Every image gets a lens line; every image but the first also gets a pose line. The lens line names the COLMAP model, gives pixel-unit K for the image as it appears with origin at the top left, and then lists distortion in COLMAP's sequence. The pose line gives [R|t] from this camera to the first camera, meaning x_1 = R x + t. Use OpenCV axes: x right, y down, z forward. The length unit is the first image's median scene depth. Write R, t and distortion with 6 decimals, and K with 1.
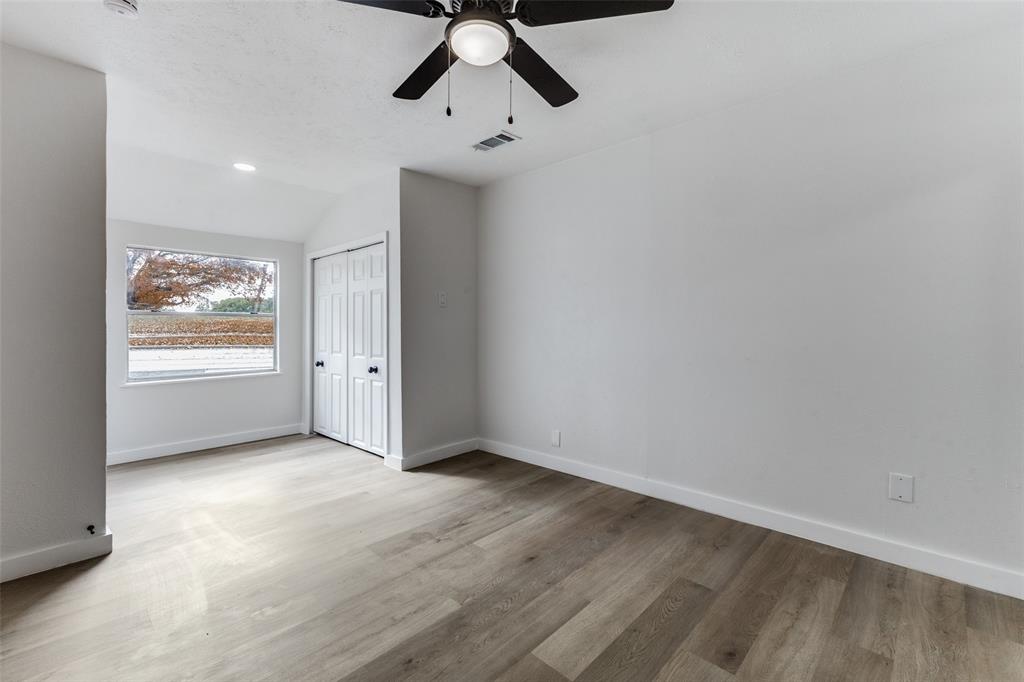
lens RADIAL K [[443.3, 0, 517.0], [0, 443.3, 338.1], [0, 0, 1]] dist [0.013726, -0.004591]
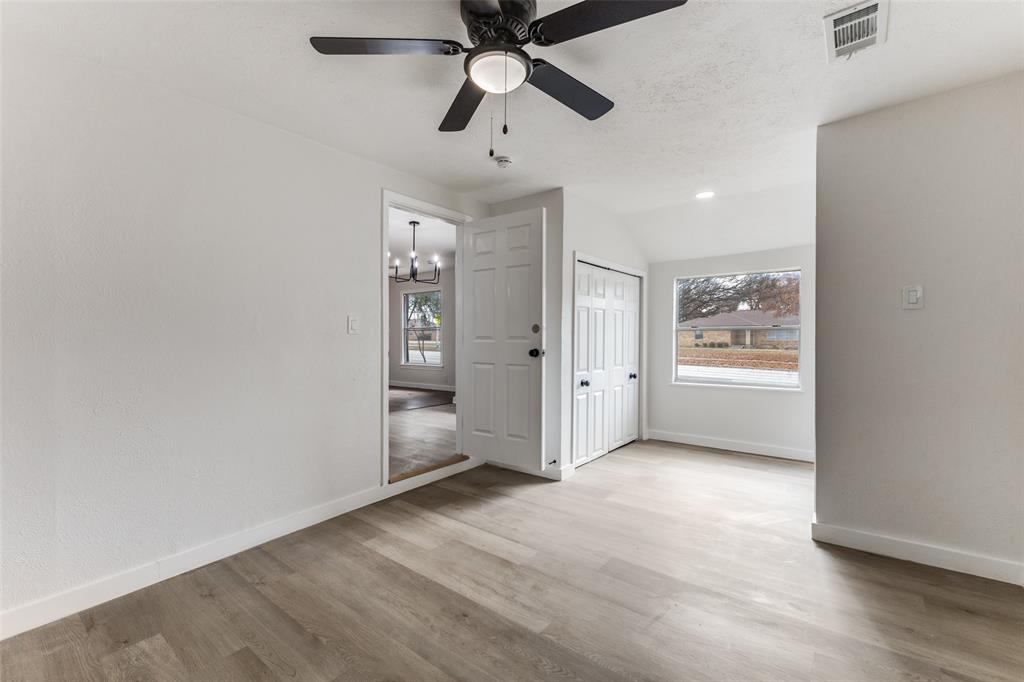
lens RADIAL K [[443.3, 0, 514.7], [0, 443.3, 341.4], [0, 0, 1]] dist [0.013726, -0.004591]
pose [[0.083030, 0.007508, -0.996519, 0.803006], [-0.025767, 0.999653, 0.005384, -0.034733], [0.996214, 0.025231, 0.083194, 0.823430]]
